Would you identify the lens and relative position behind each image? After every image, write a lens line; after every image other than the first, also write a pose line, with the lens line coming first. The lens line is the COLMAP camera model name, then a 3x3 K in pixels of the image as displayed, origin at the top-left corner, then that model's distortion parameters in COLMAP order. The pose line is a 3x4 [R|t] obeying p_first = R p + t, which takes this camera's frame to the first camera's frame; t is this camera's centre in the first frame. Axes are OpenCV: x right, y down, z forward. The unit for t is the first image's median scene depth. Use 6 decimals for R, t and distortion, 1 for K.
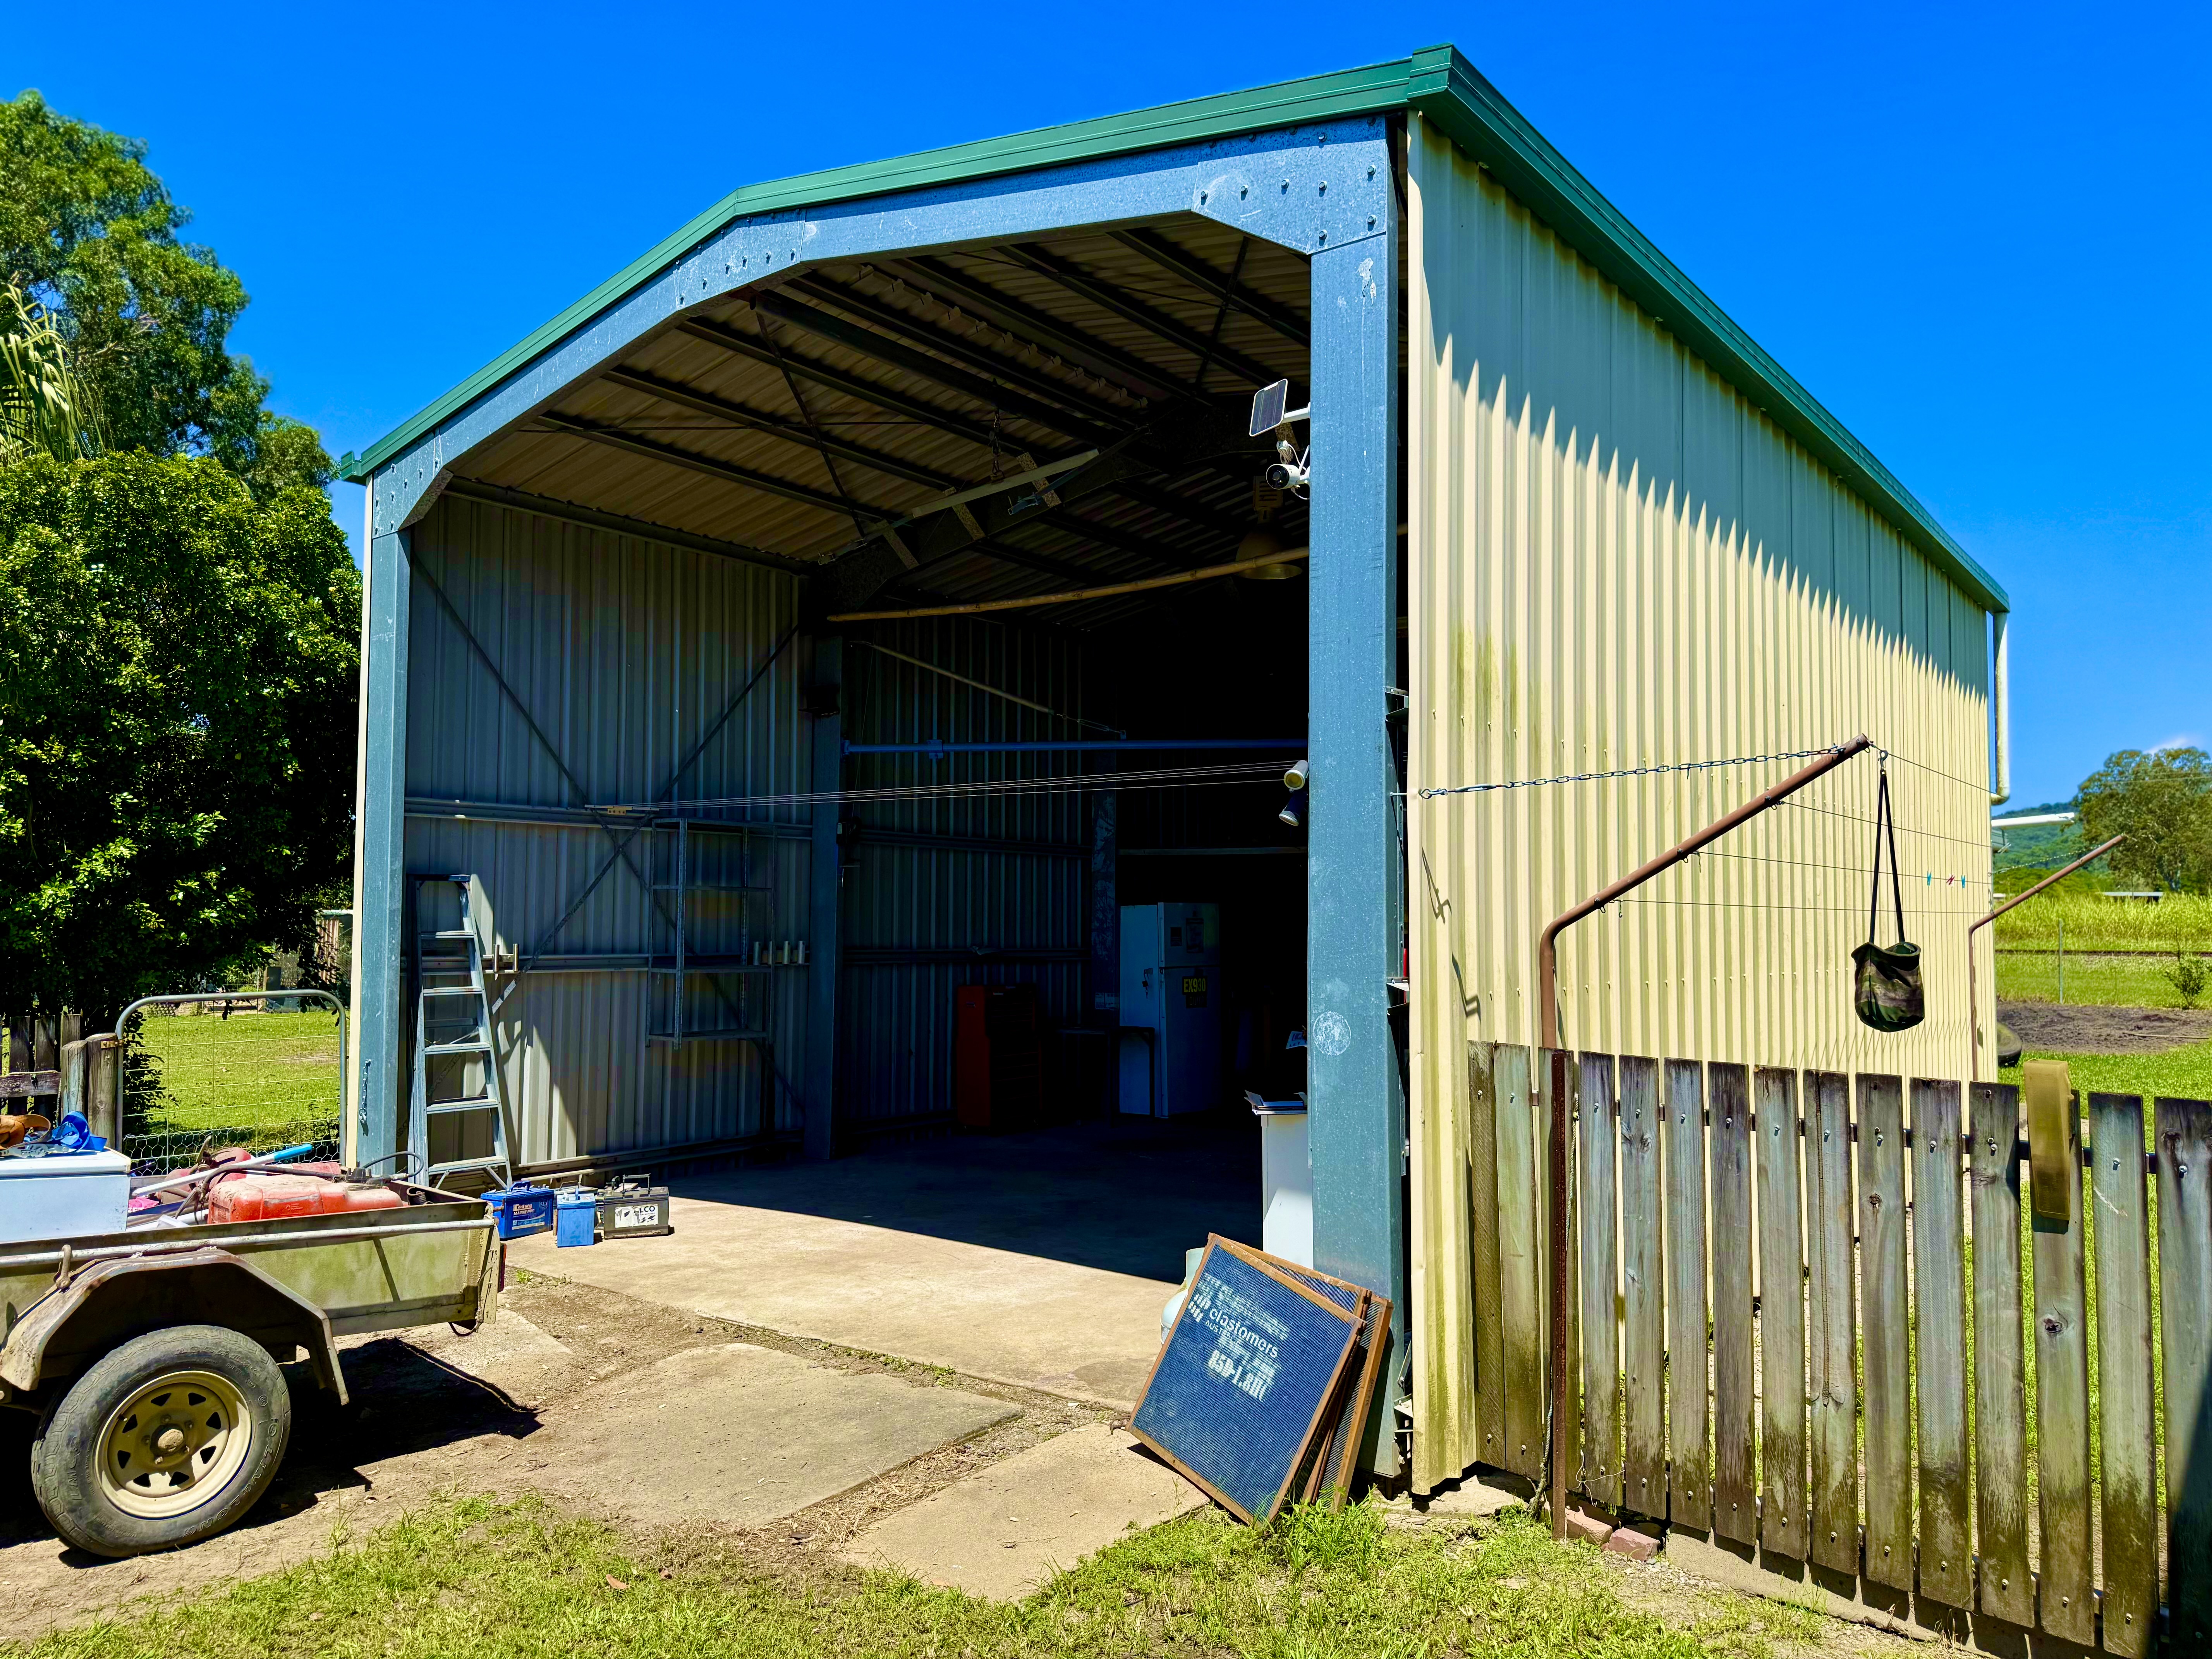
lens RADIAL K [[1565.2, 0, 1106.0], [0, 1565.2, 829.5], [0, 0, 1]] dist [0.239937, -0.001670]
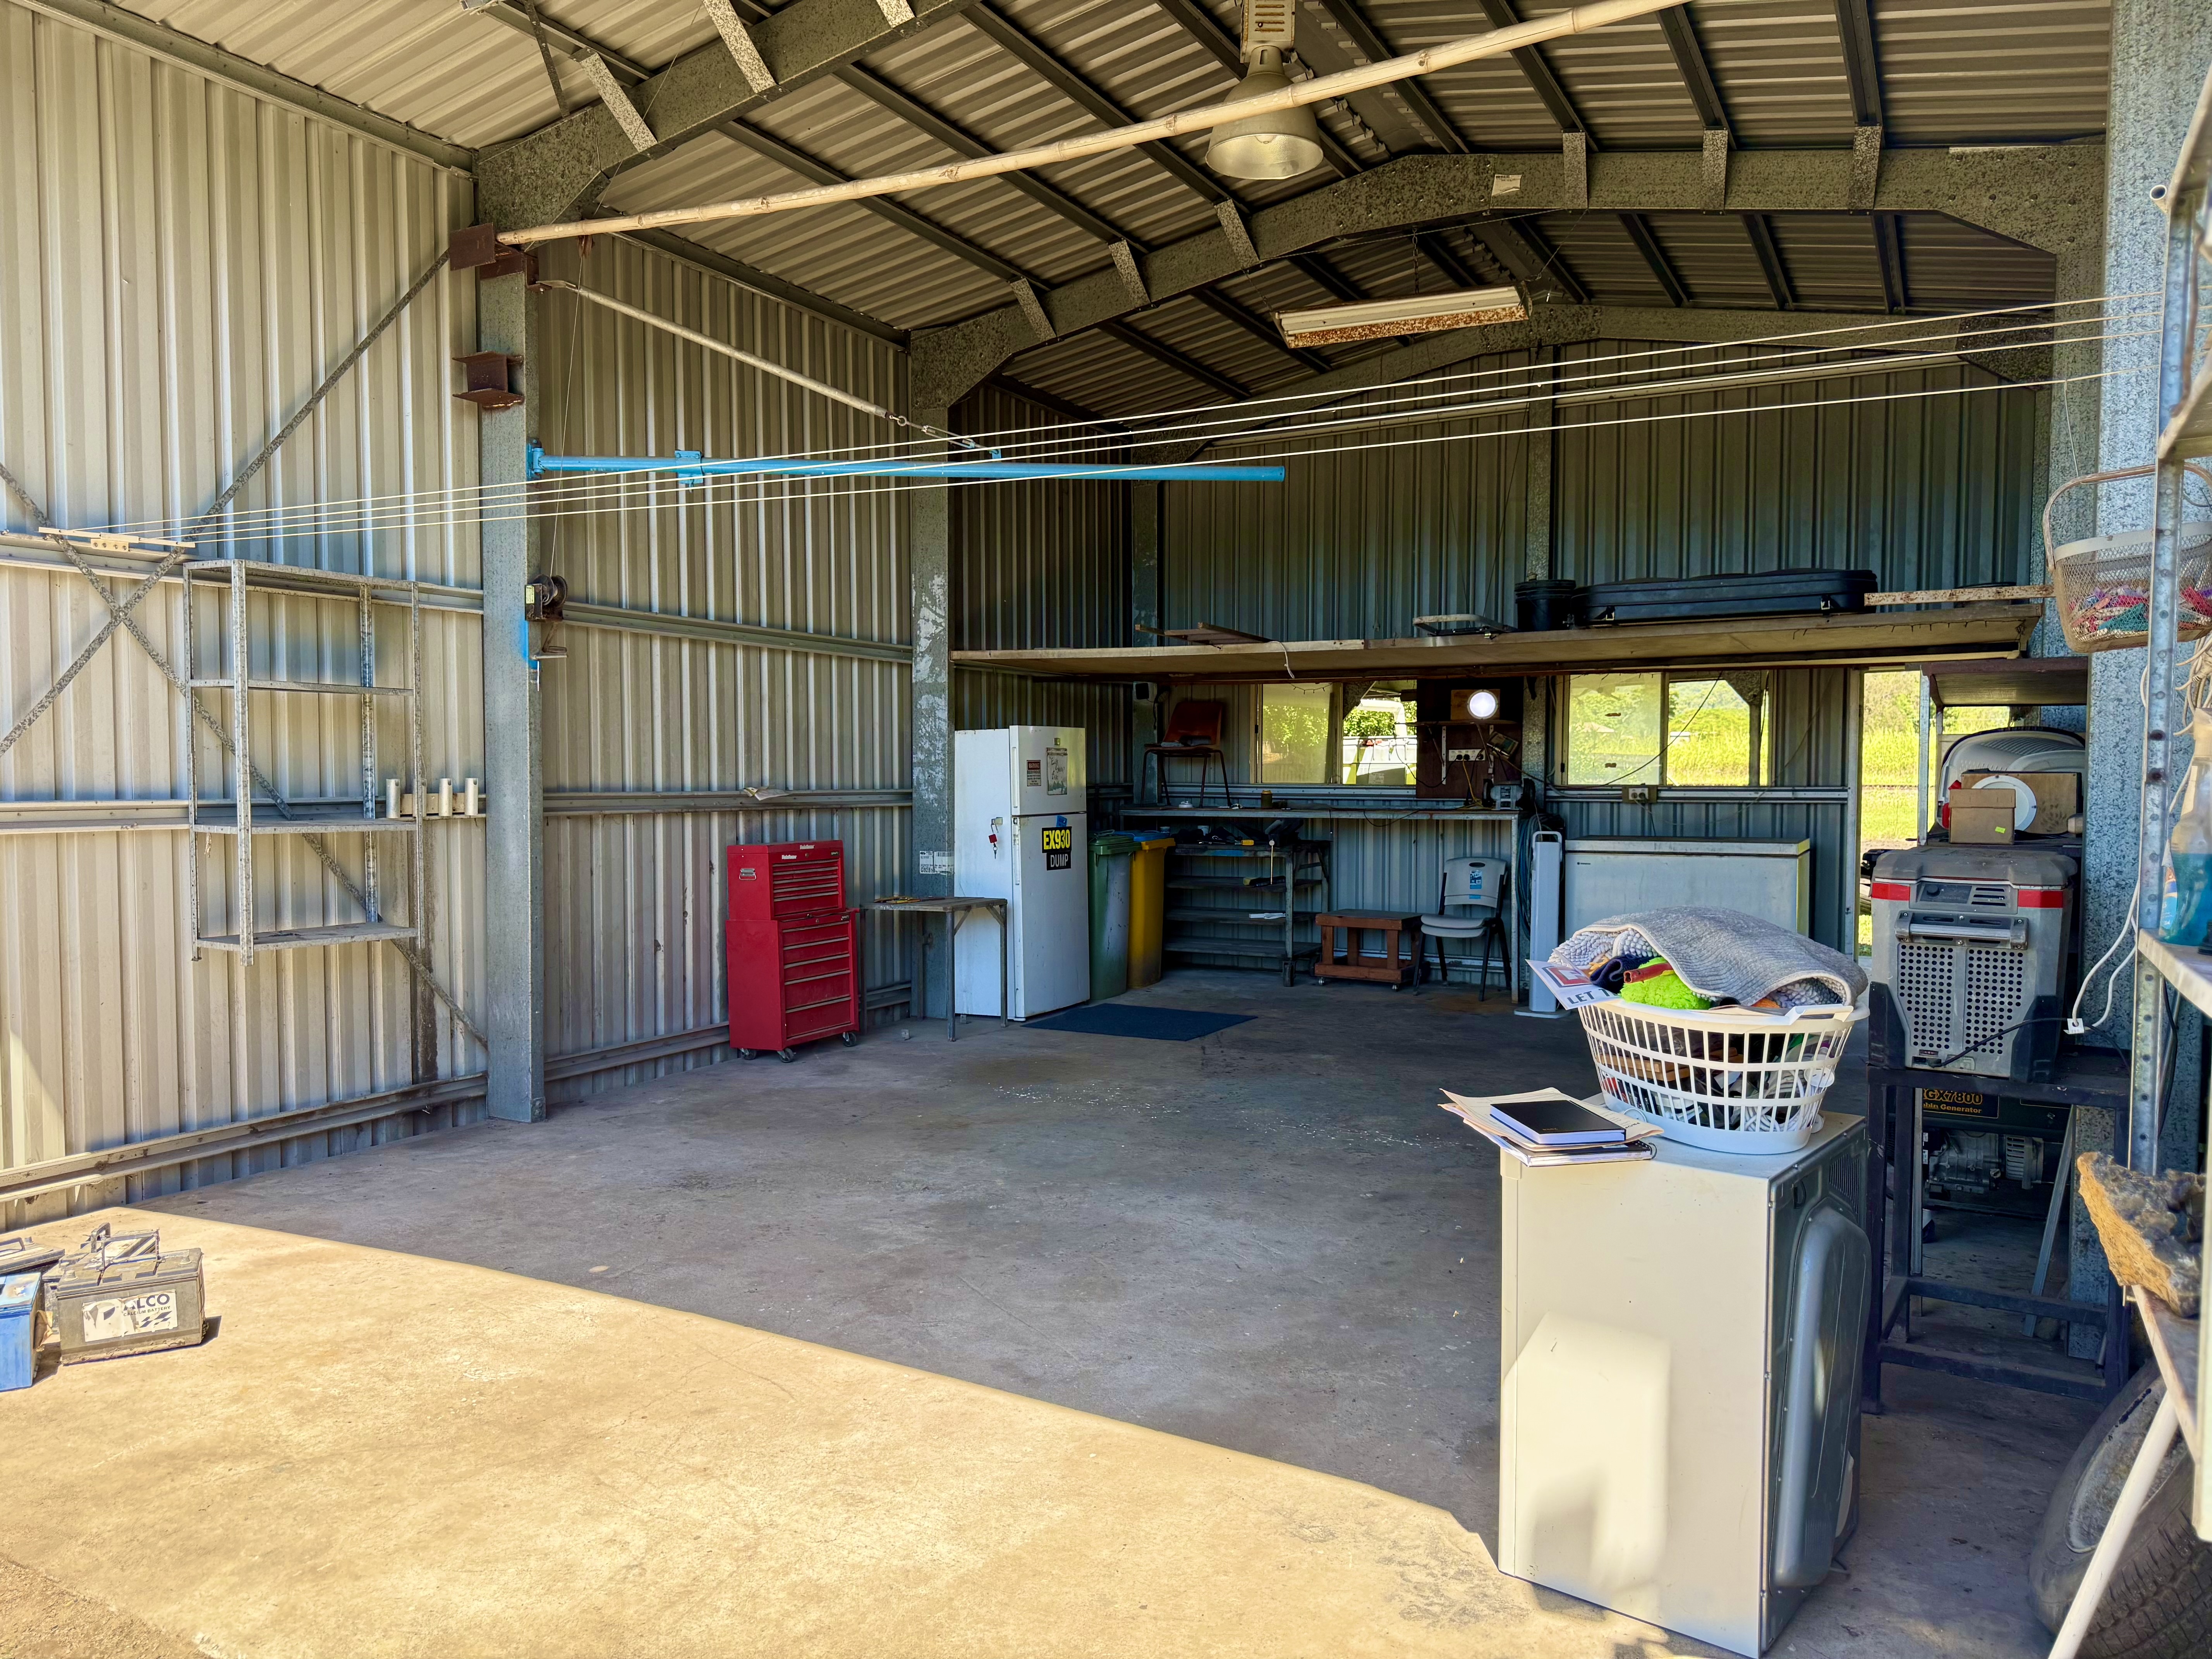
lens RADIAL K [[1582.3, 0, 1174.7], [0, 1582.3, 841.2], [0, 0, 1]] dist [0.003305, -0.018462]
pose [[0.978928, -0.010525, 0.203932, -0.052466], [-0.011799, 0.994087, 0.107947, 0.025925], [-0.203862, -0.108079, 0.973015, 0.355313]]
